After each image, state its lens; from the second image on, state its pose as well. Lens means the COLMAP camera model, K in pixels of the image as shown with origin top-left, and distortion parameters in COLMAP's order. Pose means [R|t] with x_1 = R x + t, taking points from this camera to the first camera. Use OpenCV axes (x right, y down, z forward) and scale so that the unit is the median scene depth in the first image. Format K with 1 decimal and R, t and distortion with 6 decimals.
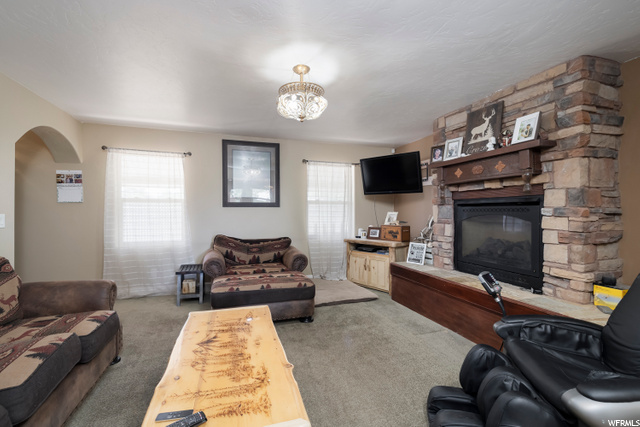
lens RADIAL K [[290.5, 0, 317.4], [0, 290.5, 213.9], [0, 0, 1]] dist [-0.001371, -0.000016]
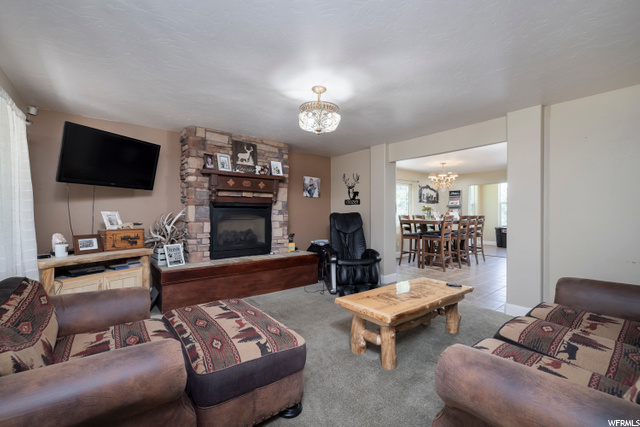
lens RADIAL K [[290.5, 0, 318.6], [0, 290.5, 213.8], [0, 0, 1]] dist [-0.001371, -0.000016]
pose [[-0.393407, -0.005993, 0.919345, -0.903606], [0.001289, 0.999974, 0.007070, -0.007494], [-0.919364, 0.003967, -0.393389, 1.174808]]
